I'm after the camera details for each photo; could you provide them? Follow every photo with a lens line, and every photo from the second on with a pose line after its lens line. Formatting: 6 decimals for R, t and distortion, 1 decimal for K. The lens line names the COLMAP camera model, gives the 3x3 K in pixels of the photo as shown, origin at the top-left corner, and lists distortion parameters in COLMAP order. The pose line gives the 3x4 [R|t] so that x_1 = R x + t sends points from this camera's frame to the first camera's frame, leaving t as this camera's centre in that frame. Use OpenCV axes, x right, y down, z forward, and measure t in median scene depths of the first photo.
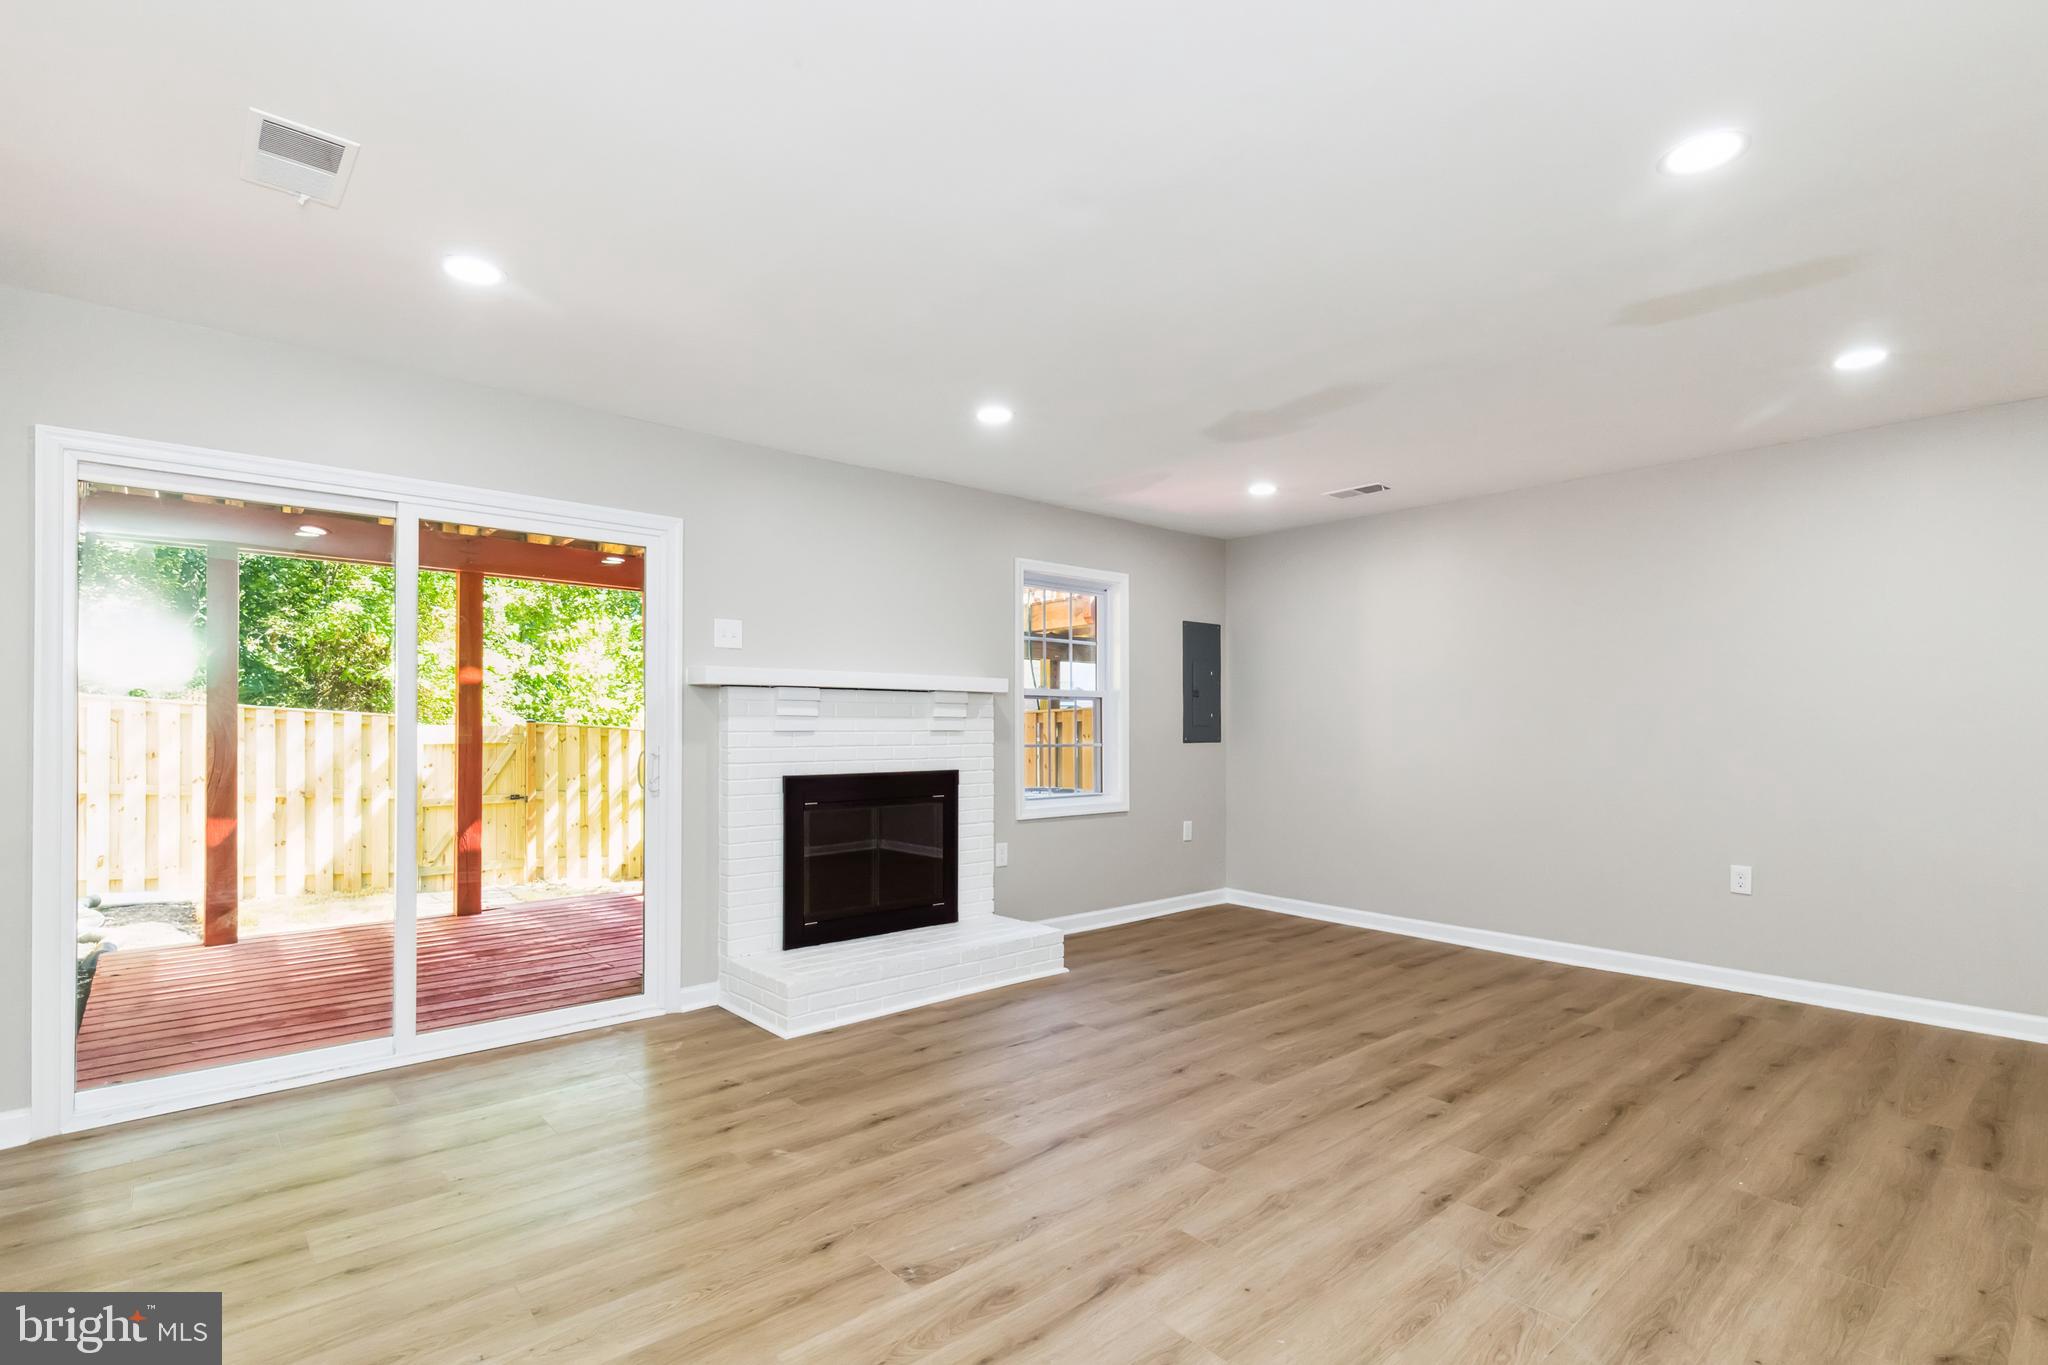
lens RADIAL K [[963.3, 0, 1025.1], [0, 963.3, 721.0], [0, 0, 1]] dist [0.012351, -0.003147]
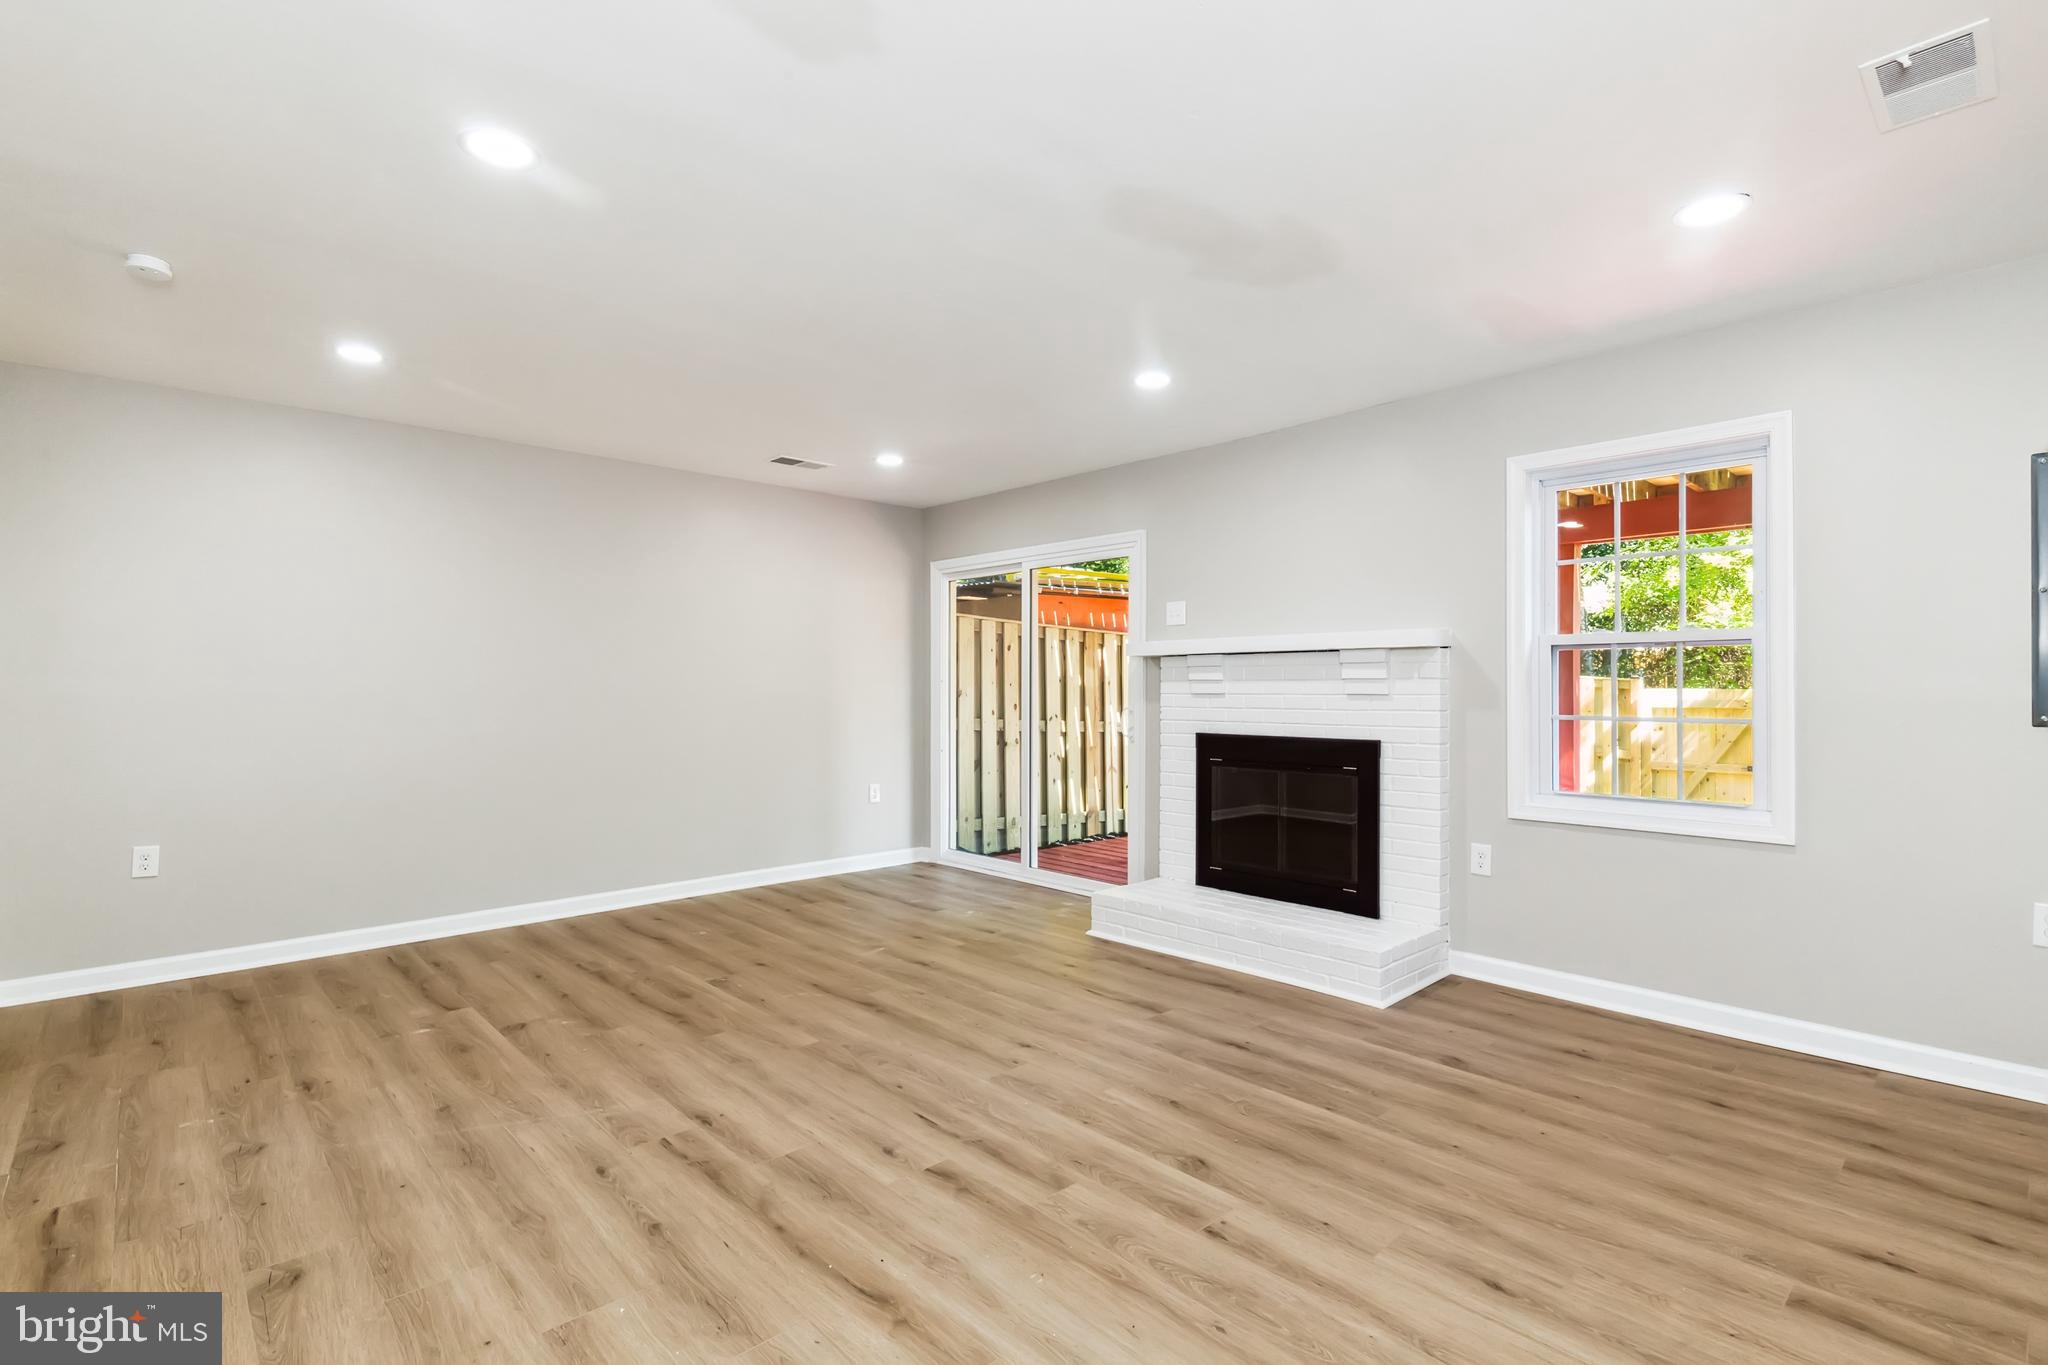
lens RADIAL K [[963.3, 0, 1041.1], [0, 963.3, 690.1], [0, 0, 1]] dist [0.012351, -0.003147]
pose [[0.036634, -0.000973, -0.999328, 0.937663], [0.005953, 0.999982, -0.000755, 0.006205], [0.999311, -0.005922, 0.036639, 0.817621]]
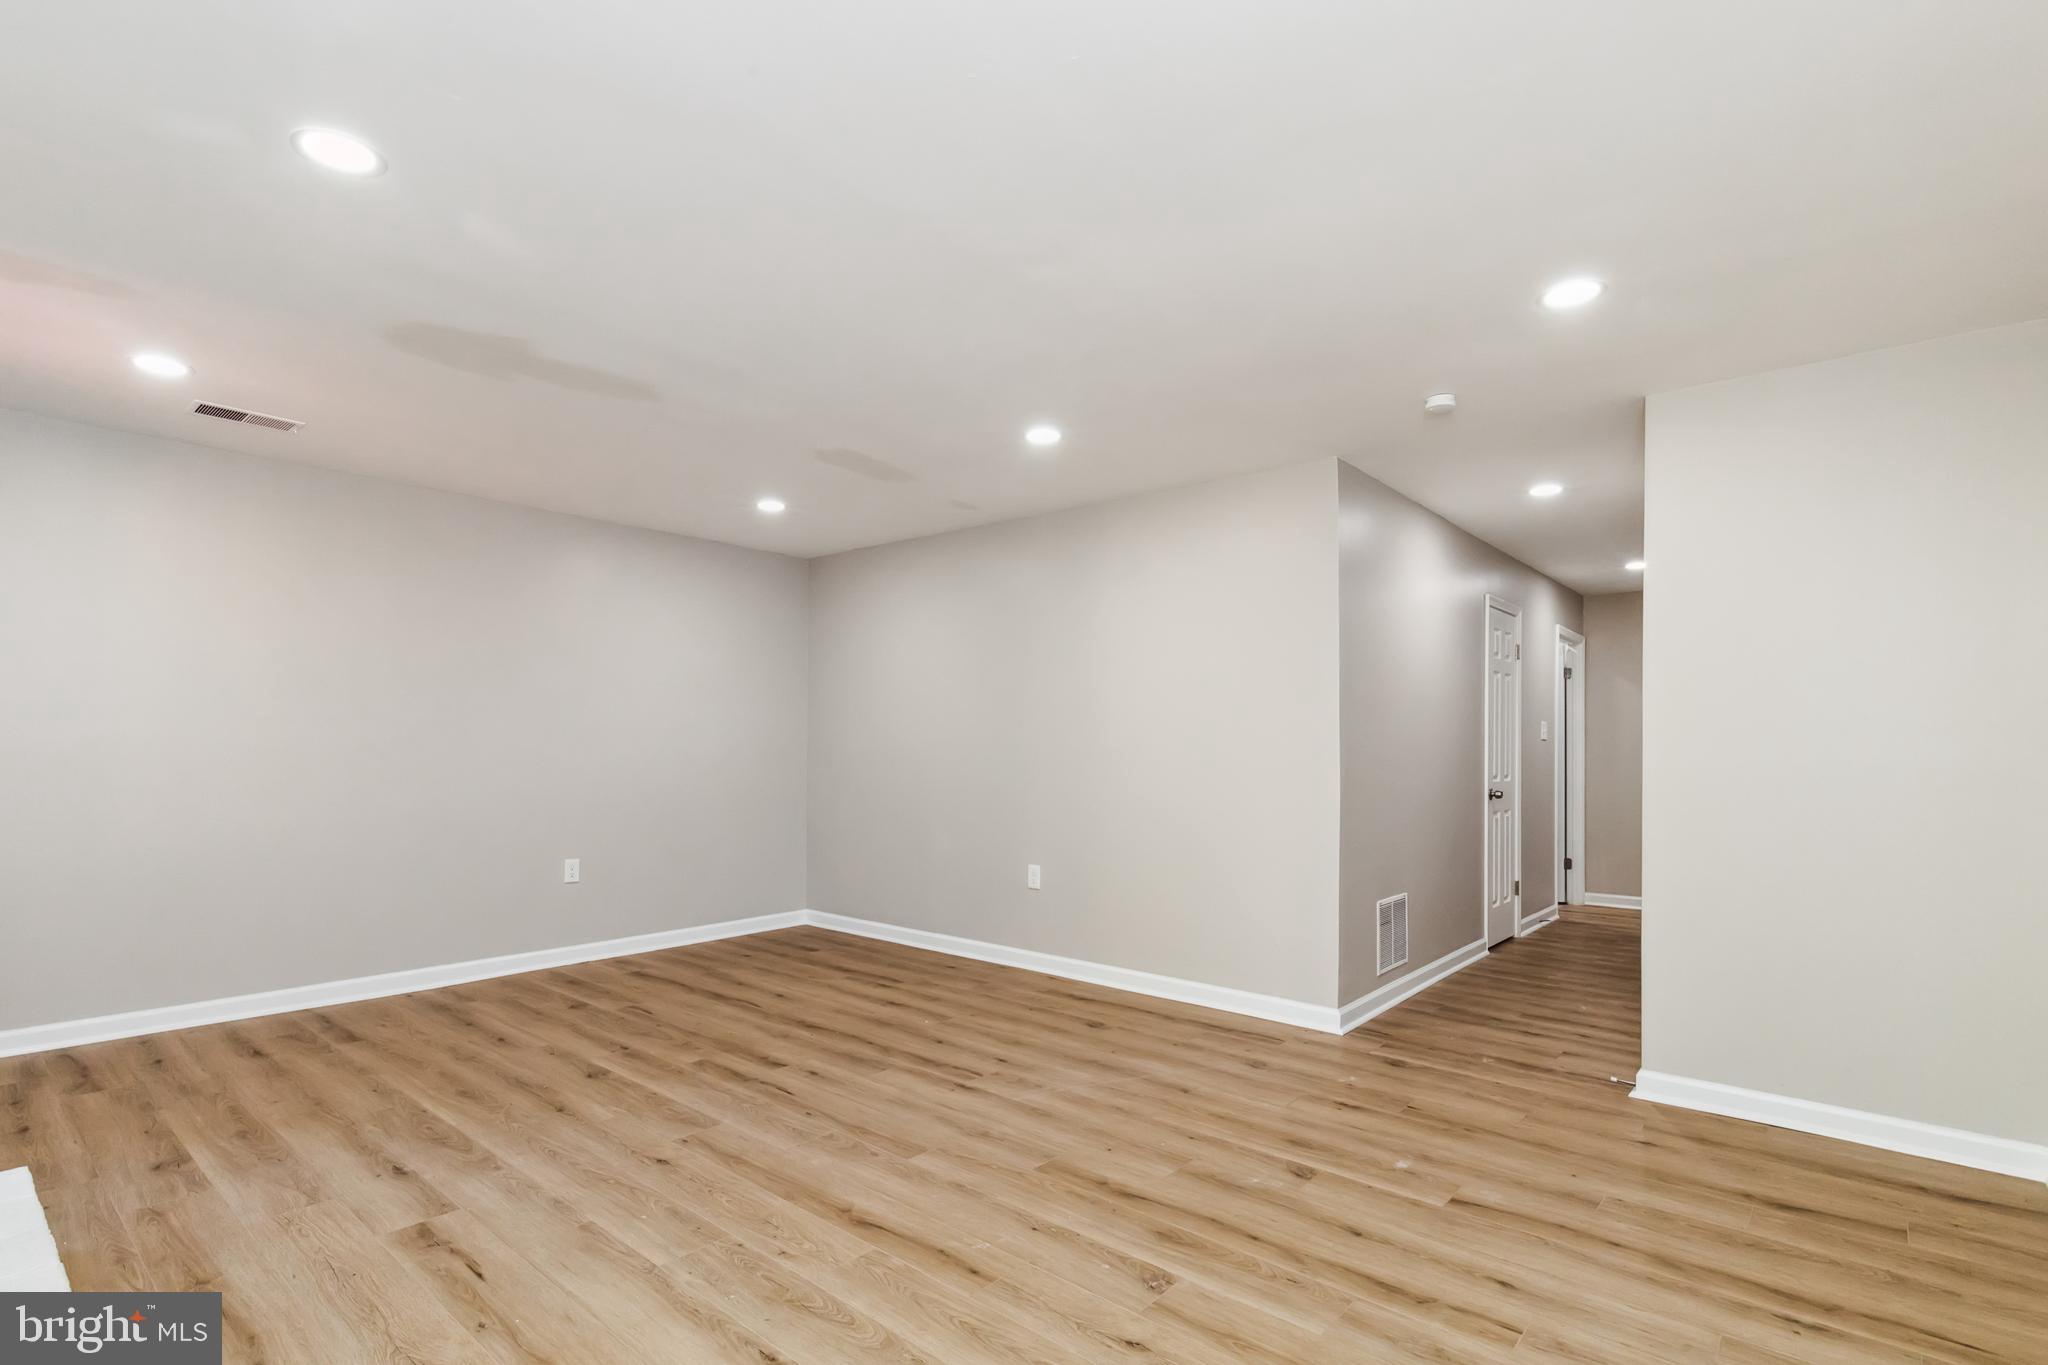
lens RADIAL K [[963.3, 0, 1017.1], [0, 963.3, 736.4], [0, 0, 1]] dist [0.012351, -0.003147]
pose [[-0.130428, 0.011985, 0.991385, -0.585933], [-0.014118, 0.999803, -0.013944, 0.005496], [-0.991357, -0.015815, -0.130233, 0.676263]]
